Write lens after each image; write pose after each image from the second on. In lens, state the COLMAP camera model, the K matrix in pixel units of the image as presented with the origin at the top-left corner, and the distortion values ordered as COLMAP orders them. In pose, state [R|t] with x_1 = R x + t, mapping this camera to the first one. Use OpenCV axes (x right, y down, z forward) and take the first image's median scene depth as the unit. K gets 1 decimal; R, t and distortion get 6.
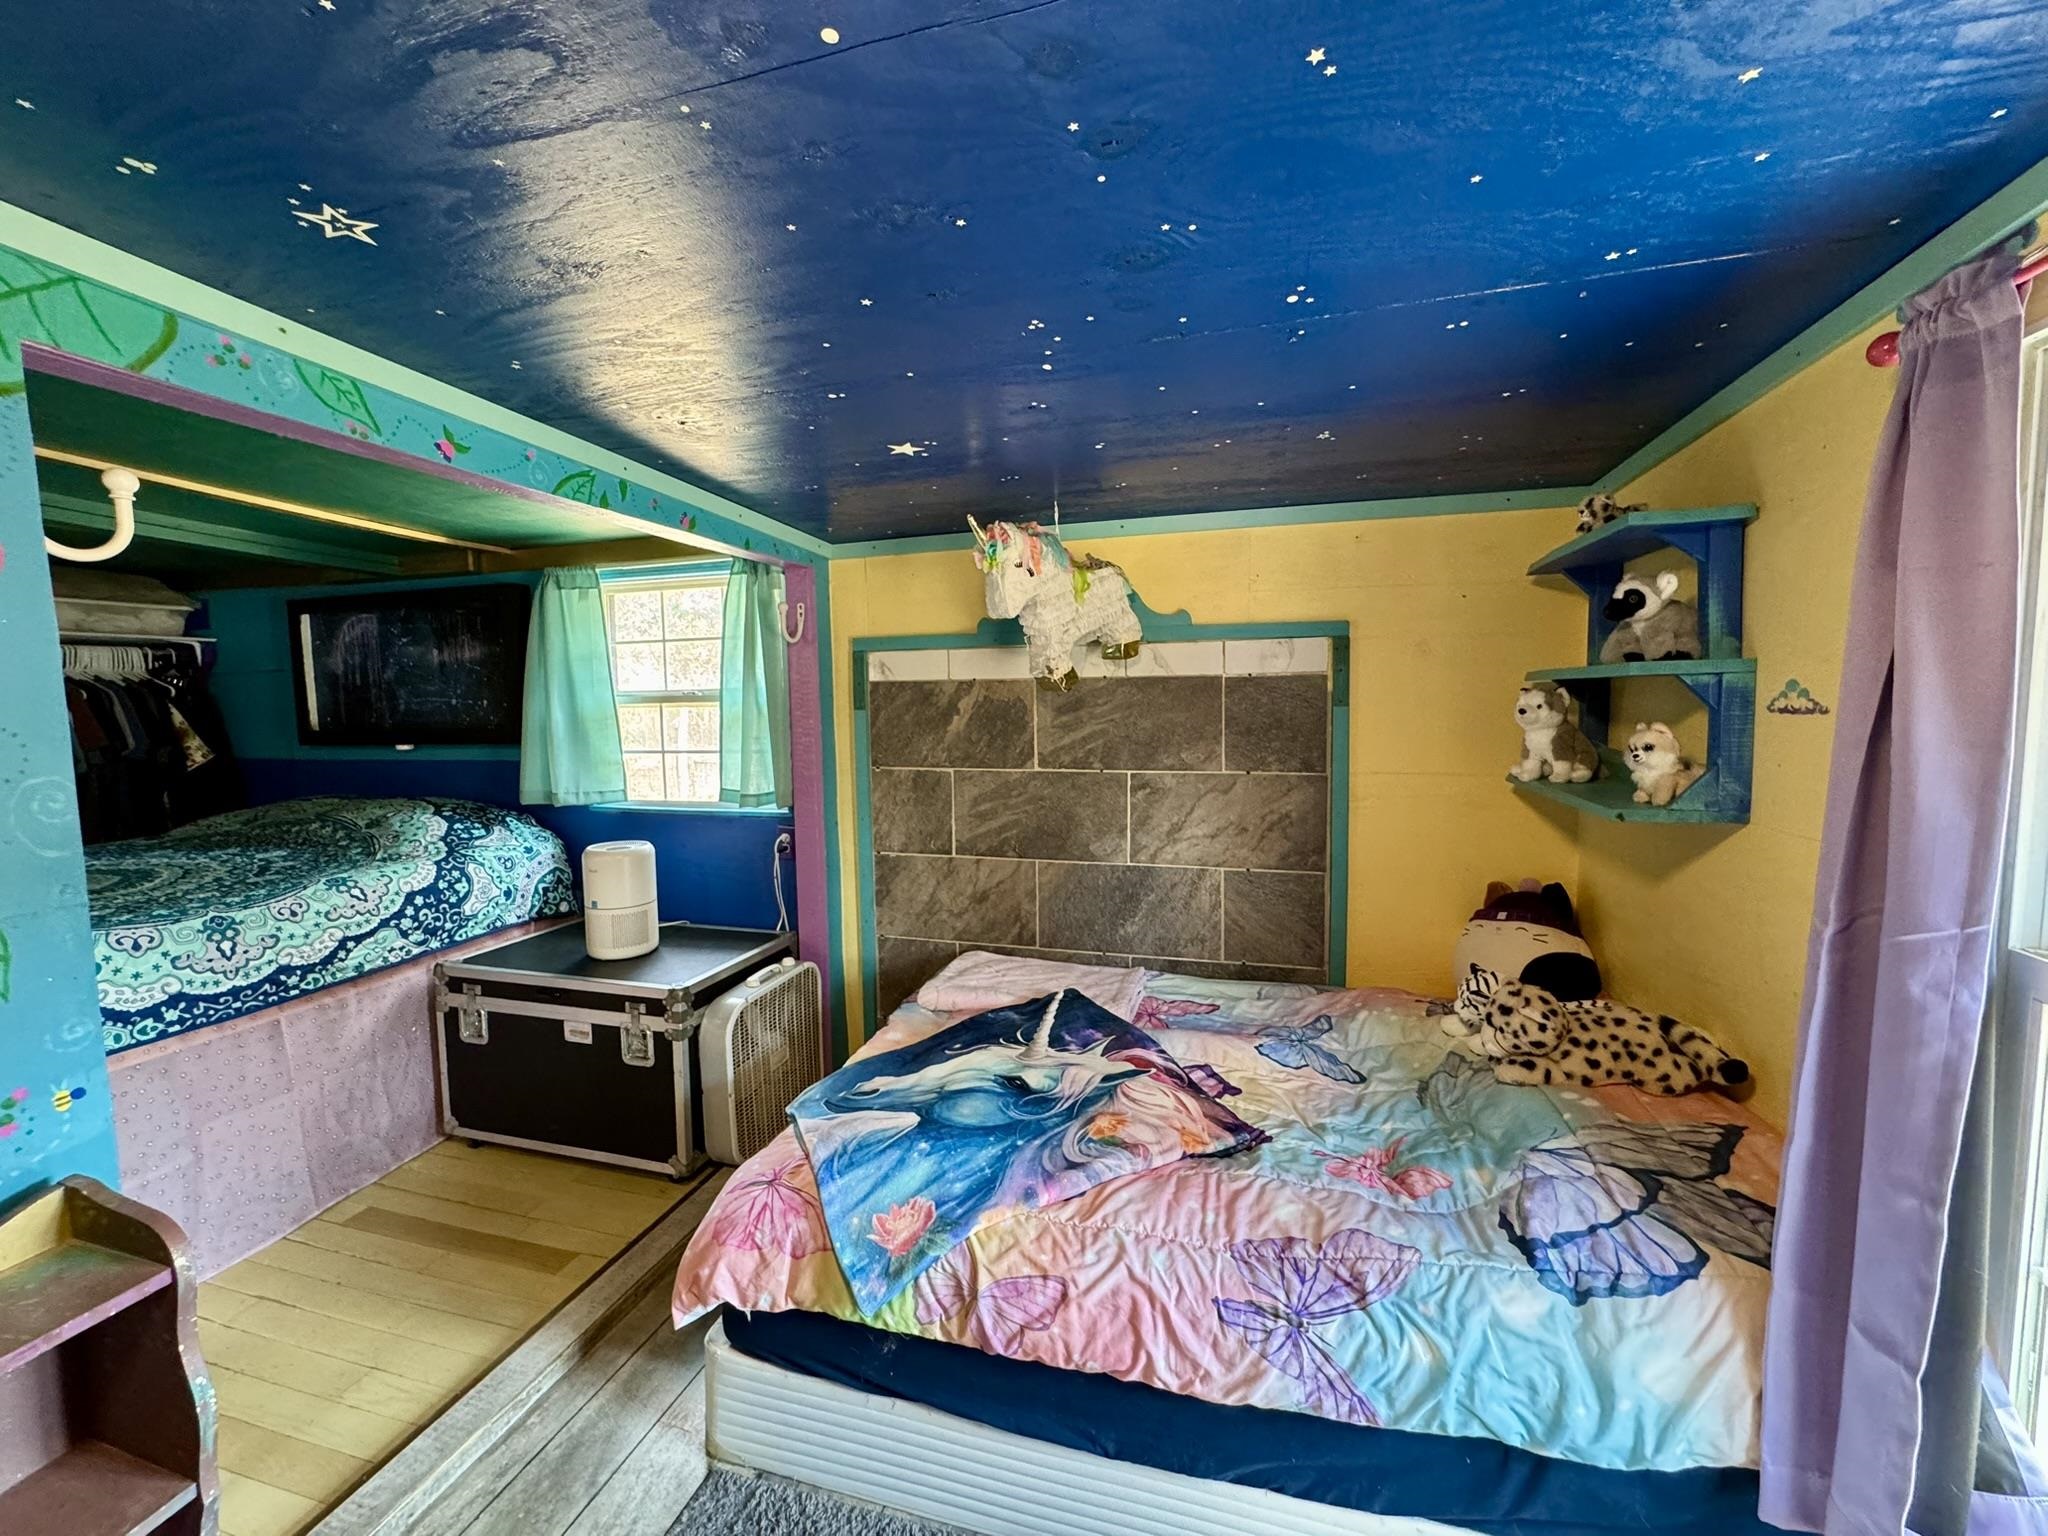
lens RADIAL K [[816.3, 0, 1016.2], [0, 816.3, 764.5], [0, 0, 1]] dist [-0.001654, 0.000262]
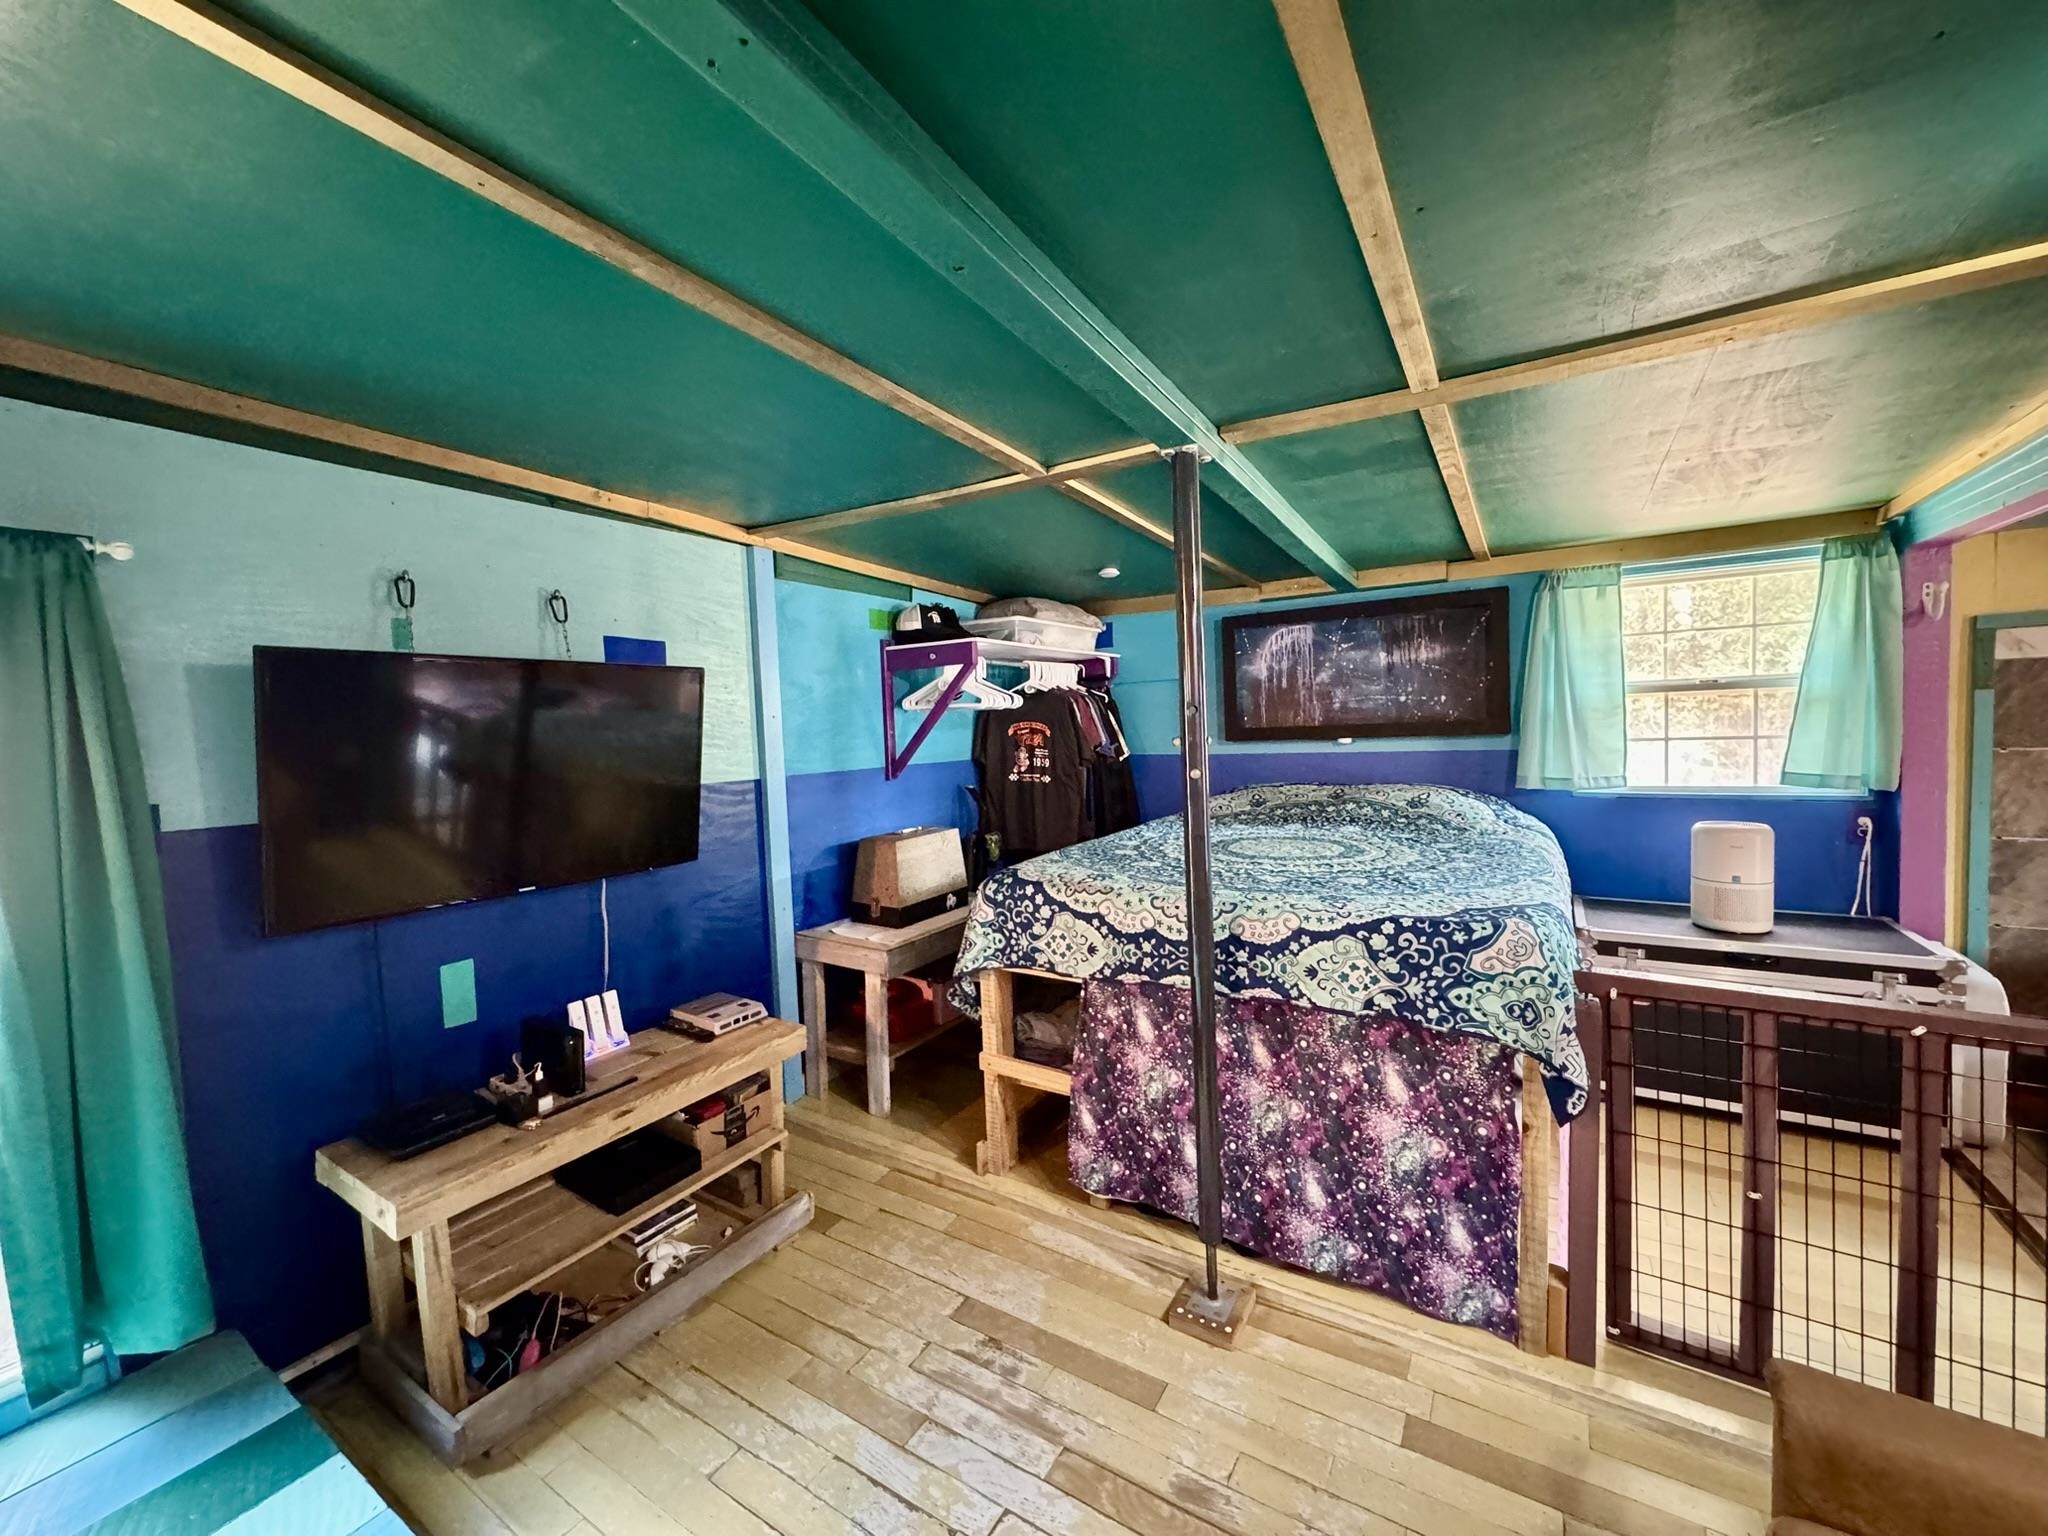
lens RADIAL K [[816.3, 0, 1029.6], [0, 816.3, 764.6], [0, 0, 1]] dist [-0.001654, 0.000262]
pose [[0.962038, -0.005732, -0.272854, -1.027469], [-0.000840, 0.999713, -0.023962, 0.046839], [0.272913, 0.023281, 0.961757, -0.241201]]
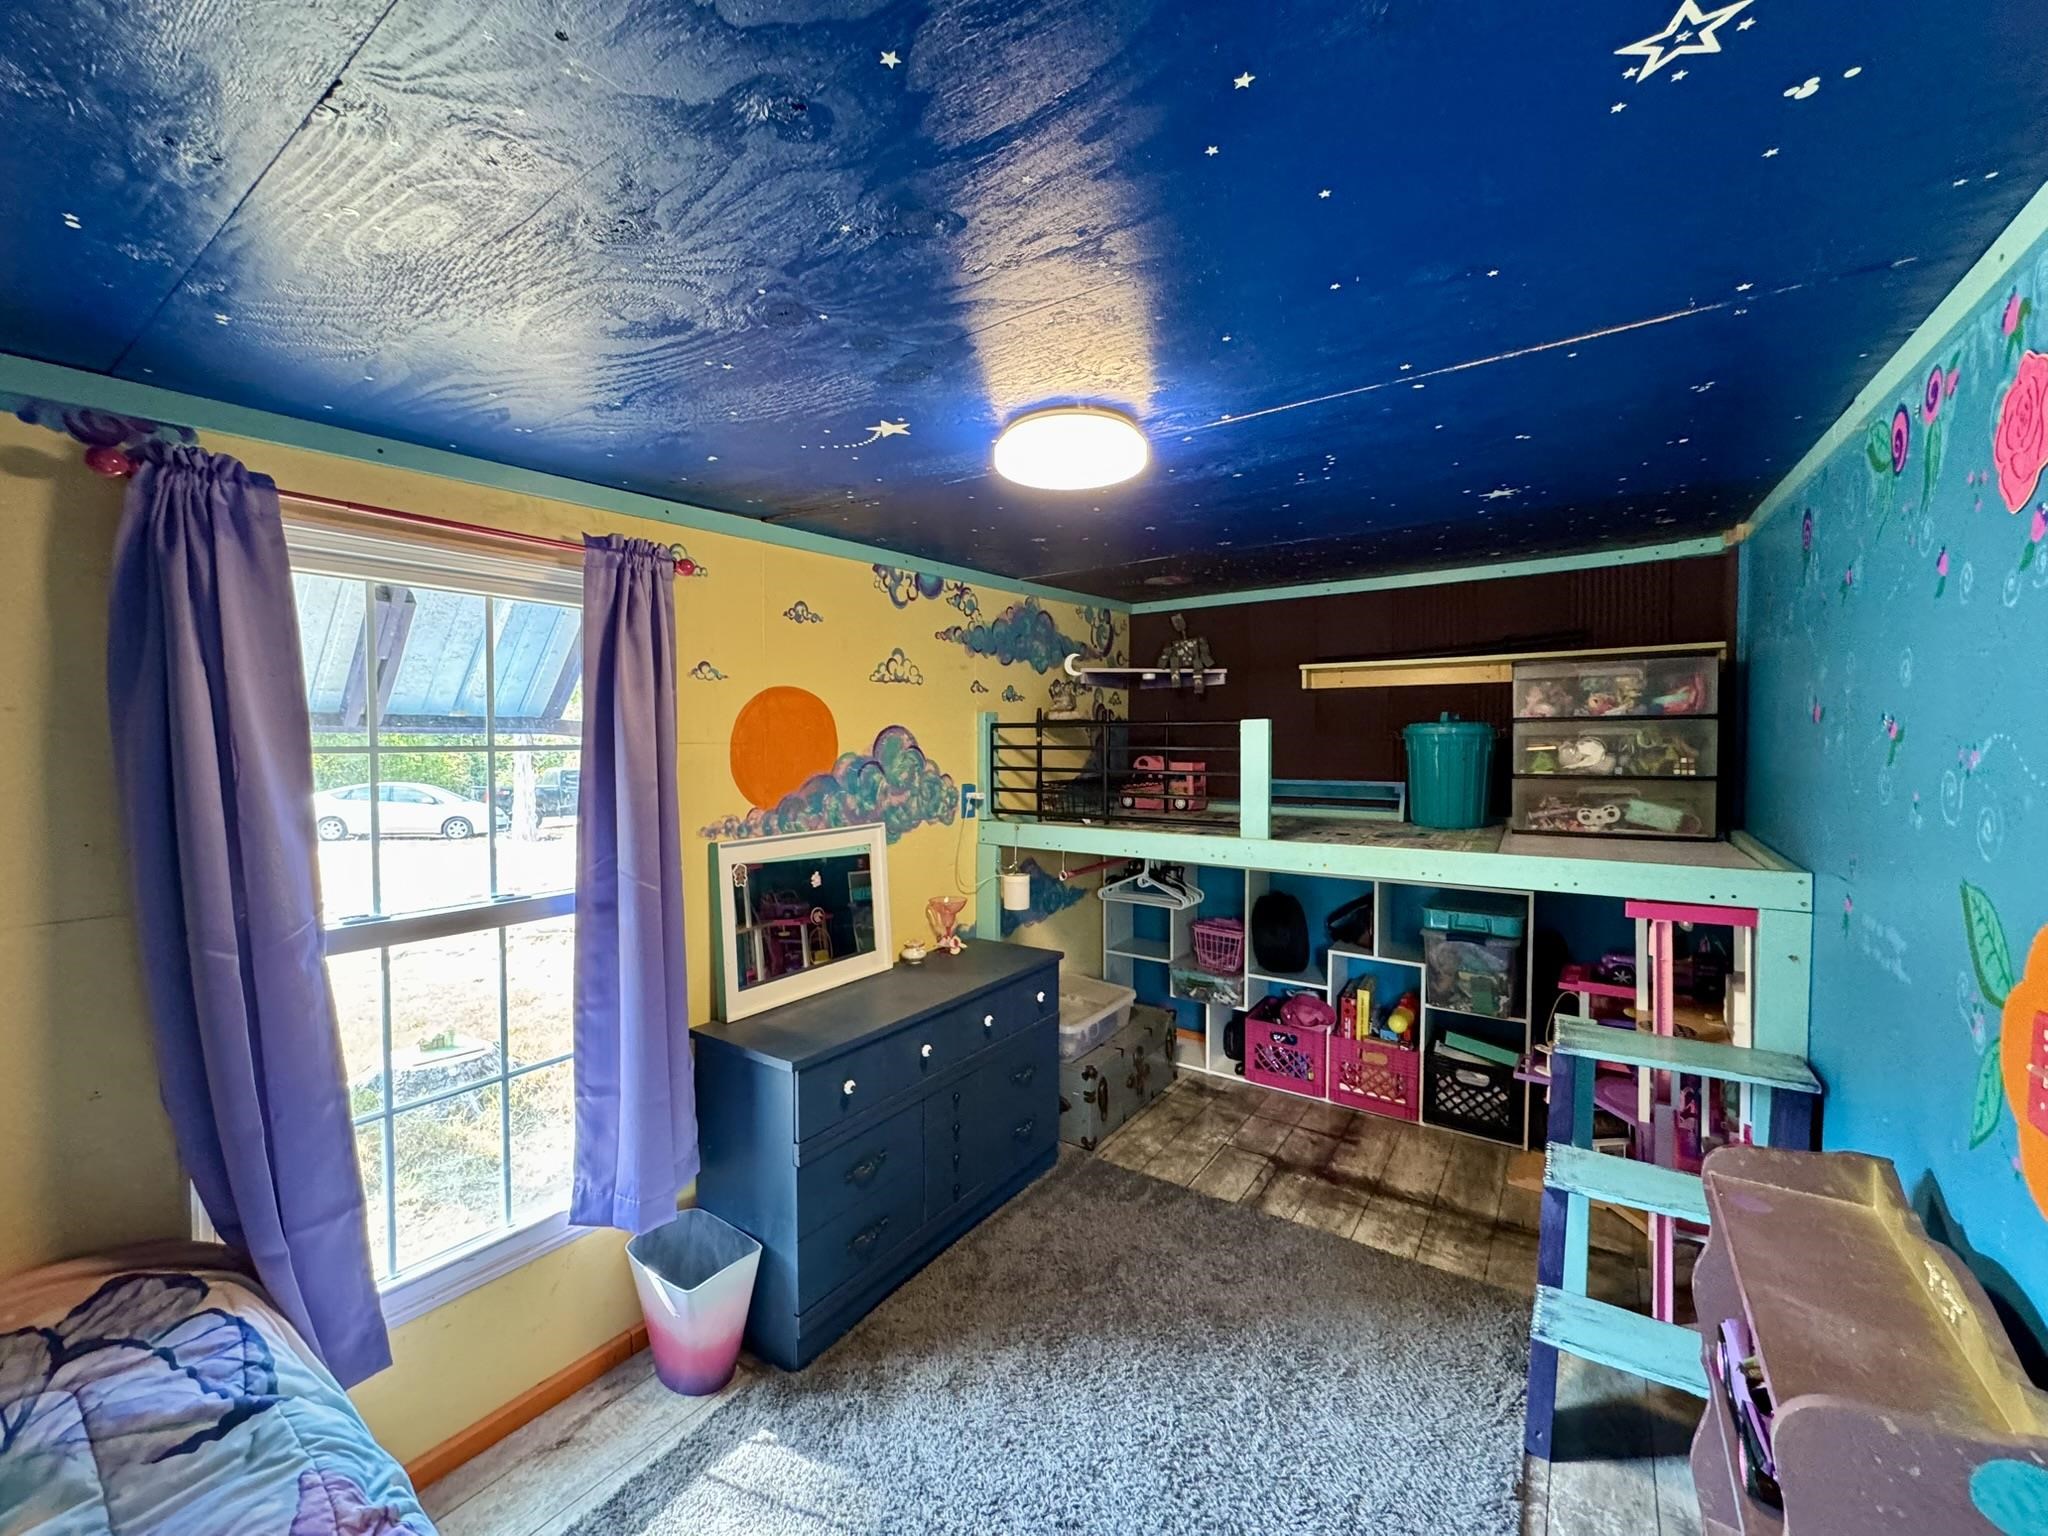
lens RADIAL K [[816.3, 0, 1023.8], [0, 816.3, 765.5], [0, 0, 1]] dist [-0.001654, 0.000262]
pose [[-0.950815, 0.006627, 0.309690, -0.273224], [0.041918, 0.993327, 0.107443, -0.088538], [-0.306911, 0.115140, -0.944748, 0.966371]]
